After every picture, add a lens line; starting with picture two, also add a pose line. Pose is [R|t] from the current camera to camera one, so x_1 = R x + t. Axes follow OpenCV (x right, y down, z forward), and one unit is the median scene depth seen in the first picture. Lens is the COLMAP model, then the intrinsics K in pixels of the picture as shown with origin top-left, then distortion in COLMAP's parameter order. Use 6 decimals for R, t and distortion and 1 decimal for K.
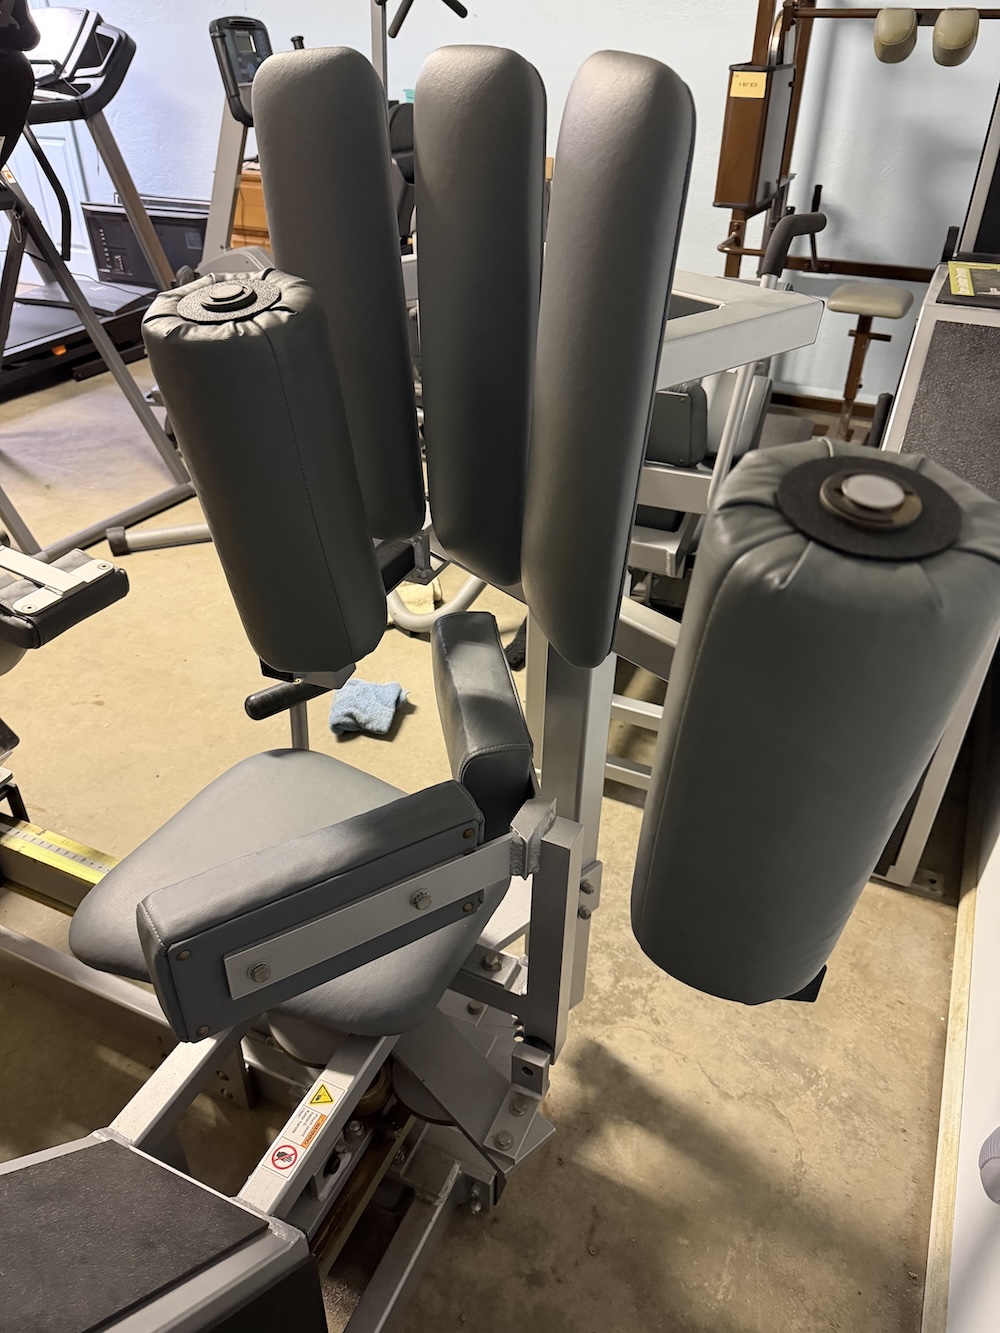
lens RADIAL K [[961.5, 0, 500.0], [0, 961.5, 666.5], [0, 0, 1]] dist [-0.000439, -0.002165]
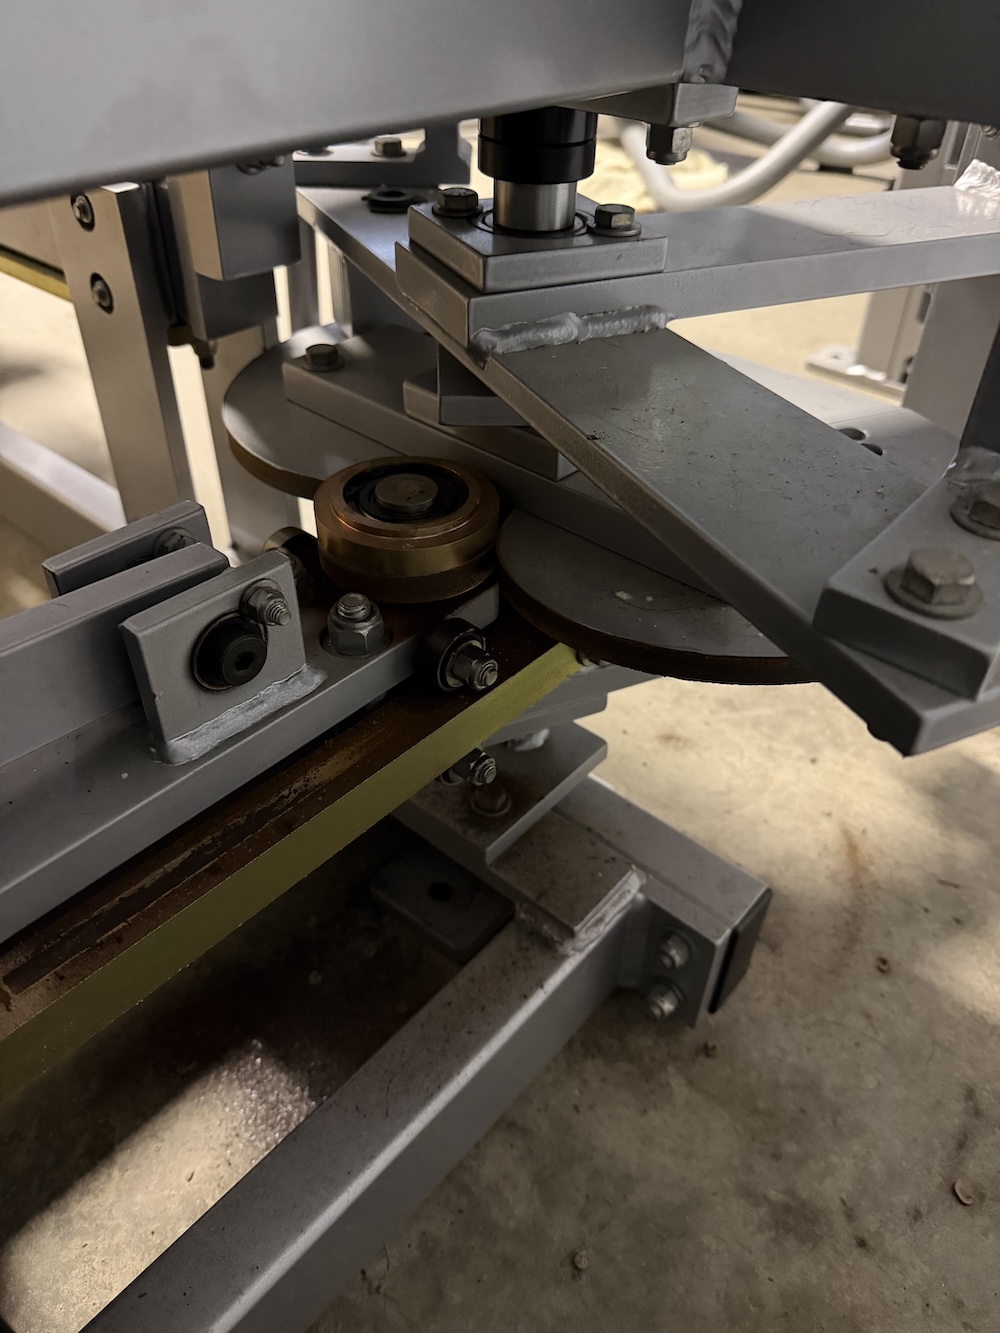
lens RADIAL K [[973.8, 0, 500.0], [0, 973.8, 666.5], [0, 0, 1]] dist [-0.017142, -0.005355]
pose [[0.958666, 0.186223, -0.215130, -0.029586], [-0.164942, 0.979794, 0.113124, 0.401659], [0.231849, -0.072964, 0.970011, 0.622921]]
